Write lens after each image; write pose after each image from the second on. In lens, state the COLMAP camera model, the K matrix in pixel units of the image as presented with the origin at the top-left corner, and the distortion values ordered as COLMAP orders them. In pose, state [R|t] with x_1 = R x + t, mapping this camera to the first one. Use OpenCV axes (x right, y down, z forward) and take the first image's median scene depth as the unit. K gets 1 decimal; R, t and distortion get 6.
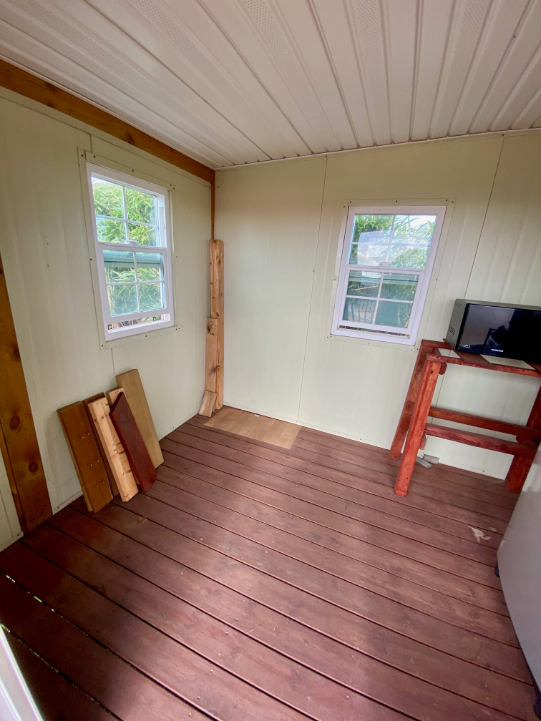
lens RADIAL K [[290.3, 0, 269.2], [0, 290.3, 360.2], [0, 0, 1]] dist [0.022176, -0.021560]
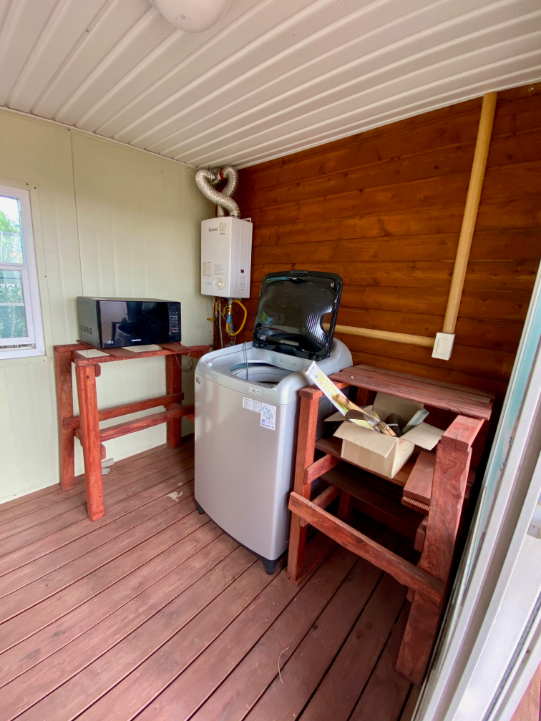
lens RADIAL K [[290.3, 0, 269.2], [0, 290.3, 360.2], [0, 0, 1]] dist [0.022176, -0.021560]
pose [[0.328082, -0.258423, 0.908614, -0.068052], [0.250927, 0.951140, 0.179913, -0.028700], [-0.910713, 0.168969, 0.376897, 0.113782]]
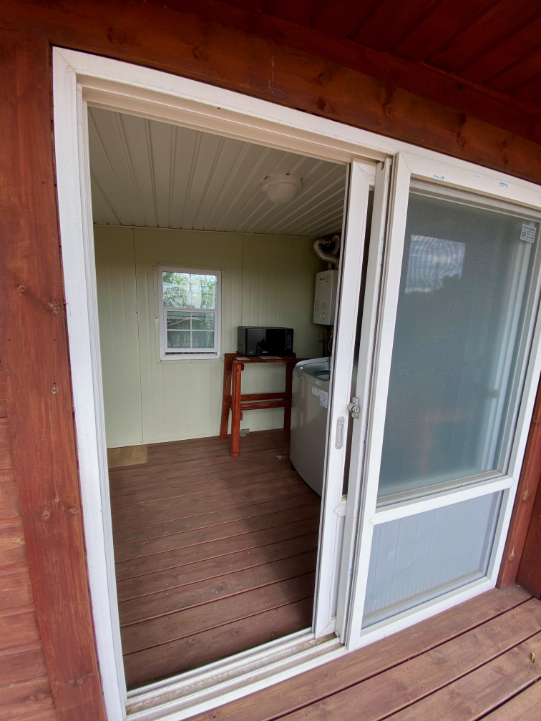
lens RADIAL K [[290.3, 0, 269.2], [0, 290.3, 360.2], [0, 0, 1]] dist [0.022176, -0.021560]
pose [[0.742022, -0.153357, 0.652599, -0.335046], [0.219781, 0.975330, -0.020700, 0.051263], [-0.633325, 0.158788, 0.757421, -0.329272]]
